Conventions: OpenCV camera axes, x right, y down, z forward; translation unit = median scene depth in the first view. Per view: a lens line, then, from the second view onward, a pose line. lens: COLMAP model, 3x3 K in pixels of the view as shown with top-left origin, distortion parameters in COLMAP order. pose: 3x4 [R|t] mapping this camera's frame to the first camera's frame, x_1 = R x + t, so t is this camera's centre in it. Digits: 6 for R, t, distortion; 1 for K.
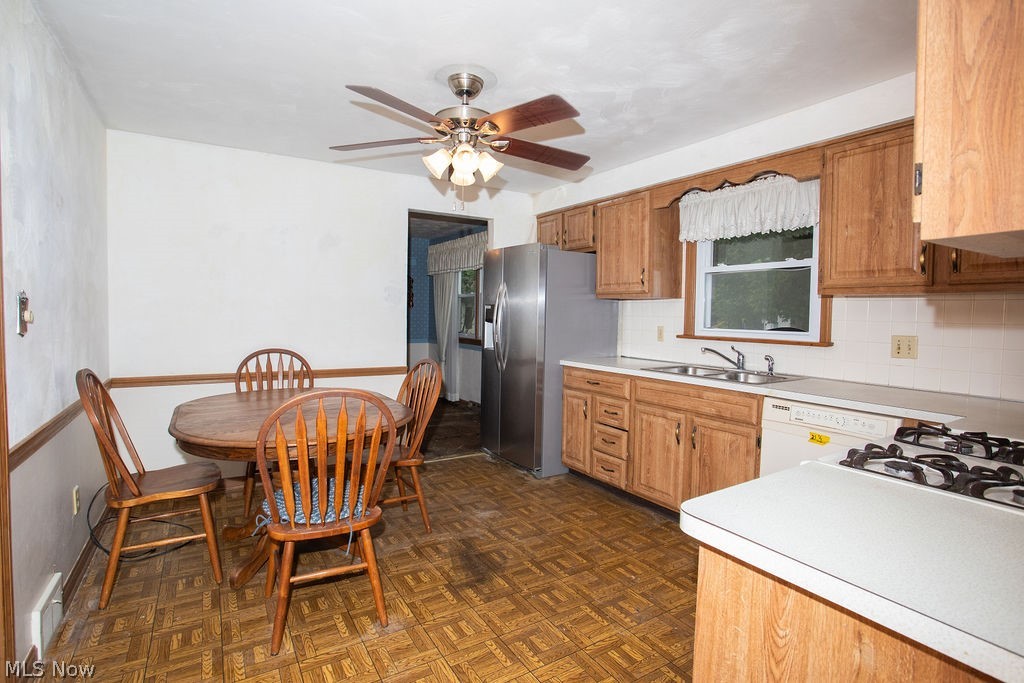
lens RADIAL K [[513.5, 0, 512.0], [0, 513.5, 341.5], [0, 0, 1]] dist [-0.073520, 0.036514]
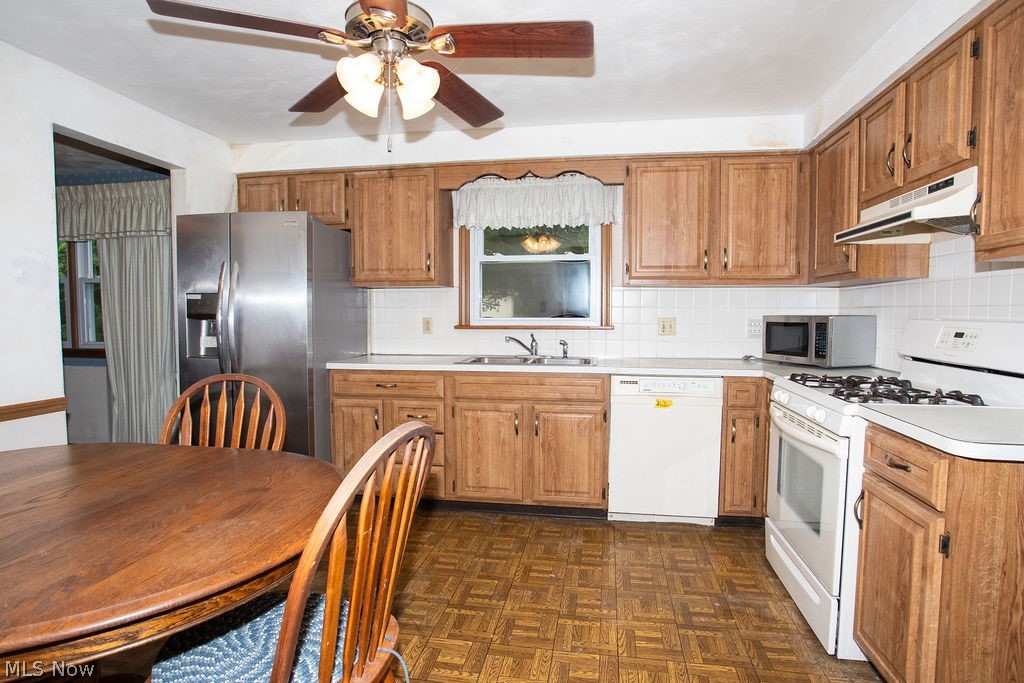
lens RADIAL K [[534.6, 0, 523.5], [0, 534.6, 349.9], [0, 0, 1]] dist [-0.064521, 0.000861]
pose [[0.653497, -0.066394, 0.754011, -0.436566], [0.050131, 0.997755, 0.044409, -0.007321], [-0.755267, 0.008778, 0.655359, 0.314694]]
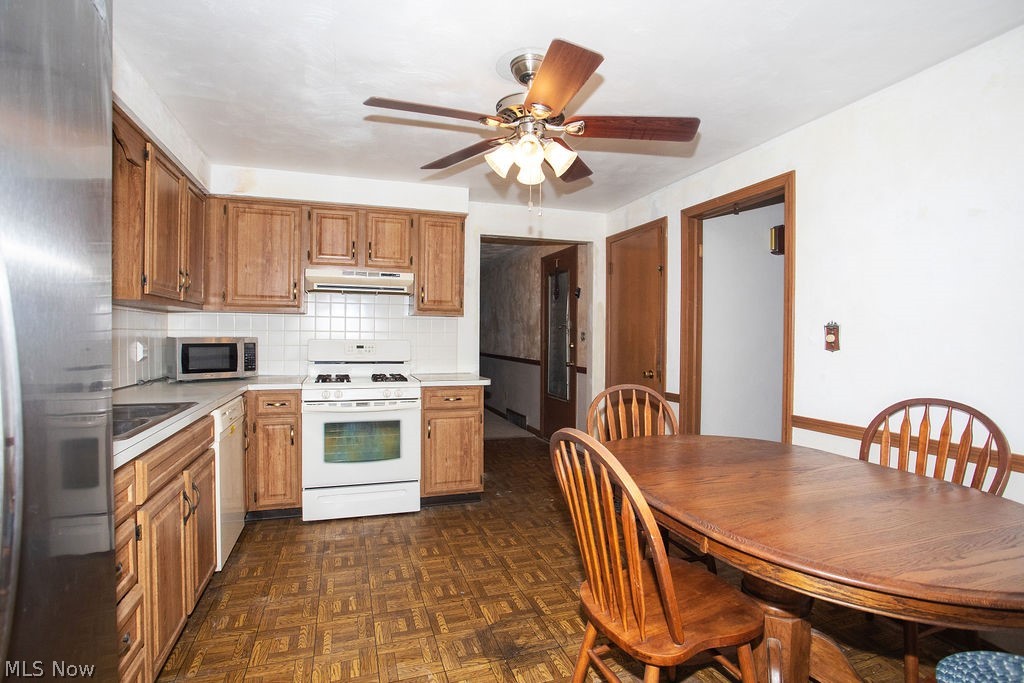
lens RADIAL K [[513.5, 0, 512.0], [0, 513.5, 341.5], [0, 0, 1]] dist [-0.073520, 0.036514]
pose [[-0.977210, -0.027745, 0.210455, -0.208790], [-0.012636, 0.997267, 0.072800, -0.082910], [-0.211899, 0.068481, -0.974889, 1.530984]]
